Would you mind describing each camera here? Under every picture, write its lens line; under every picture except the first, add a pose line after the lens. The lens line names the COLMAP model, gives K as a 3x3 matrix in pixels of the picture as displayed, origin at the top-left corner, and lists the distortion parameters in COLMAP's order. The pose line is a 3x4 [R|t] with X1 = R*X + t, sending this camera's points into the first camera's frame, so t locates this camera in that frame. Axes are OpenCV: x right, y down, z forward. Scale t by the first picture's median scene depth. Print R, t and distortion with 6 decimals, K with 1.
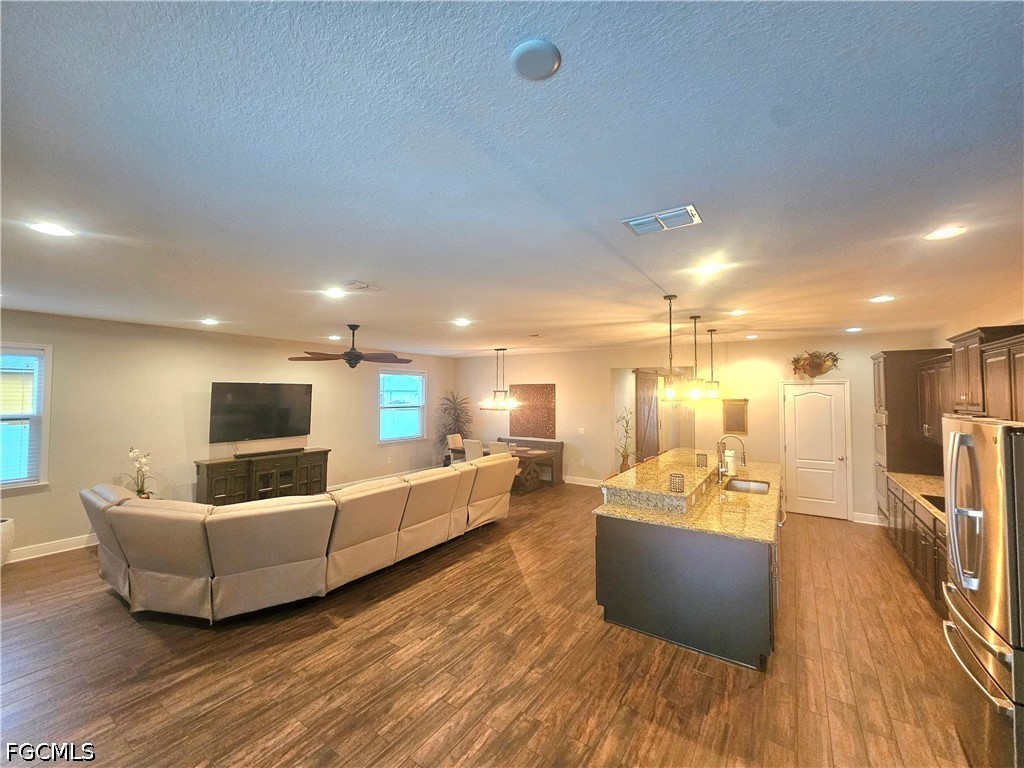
lens RADIAL K [[418.4, 0, 508.8], [0, 418.4, 379.7], [0, 0, 1]] dist [-0.013790, 0.005963]
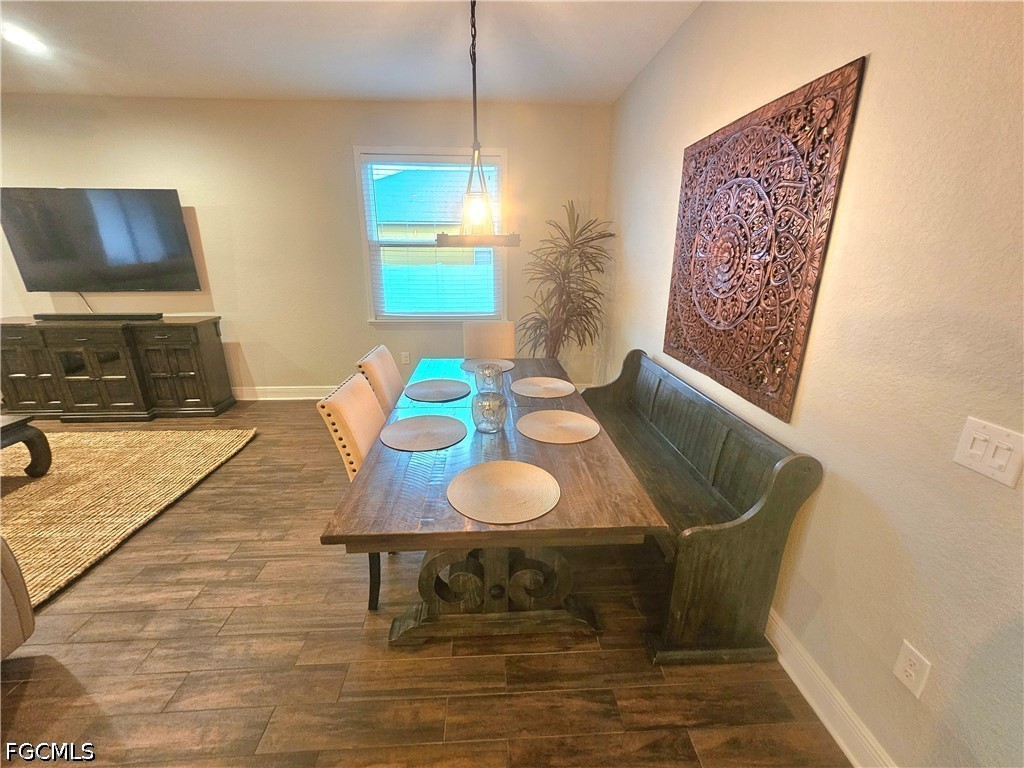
lens RADIAL K [[418.4, 0, 508.8], [0, 418.4, 379.7], [0, 0, 1]] dist [-0.013790, 0.005963]
pose [[0.601272, 0.235847, -0.763444, 0.248962], [0.025330, 0.949341, 0.313225, 0.099258], [0.798643, -0.207672, 0.564839, 1.199875]]
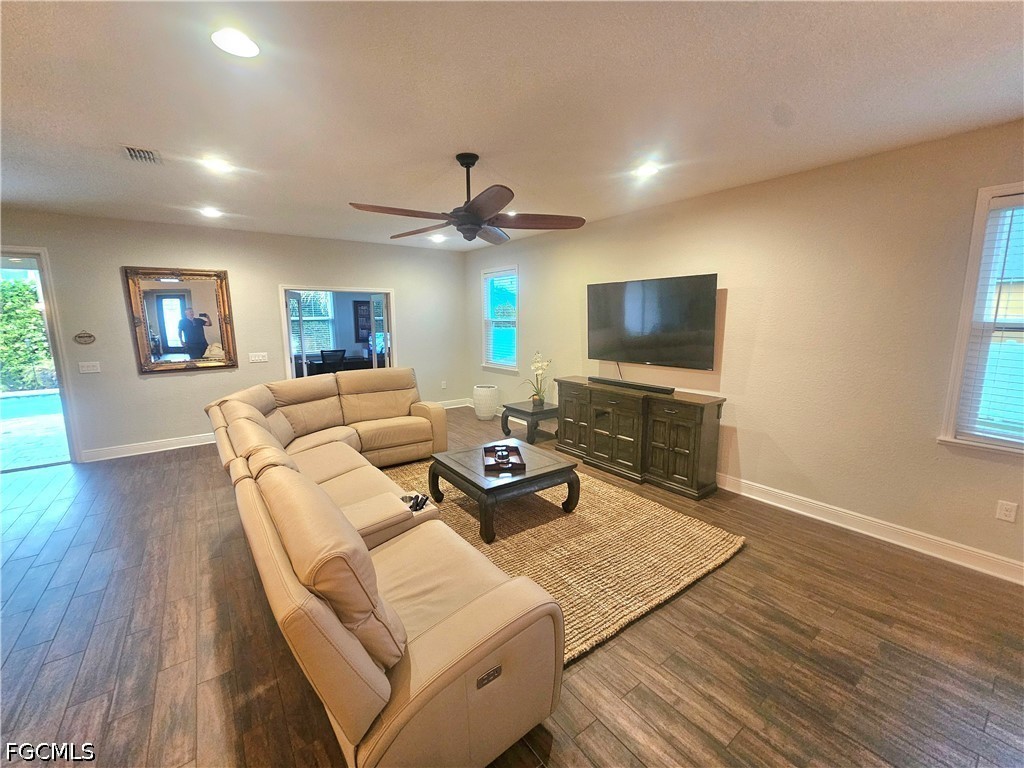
lens RADIAL K [[418.4, 0, 508.8], [0, 418.4, 379.7], [0, 0, 1]] dist [-0.013790, 0.005963]
pose [[-0.335766, 0.138395, -0.931723, 0.132927], [0.037833, 0.990331, 0.133467, 0.075023], [0.941185, 0.009564, -0.337755, 1.132347]]
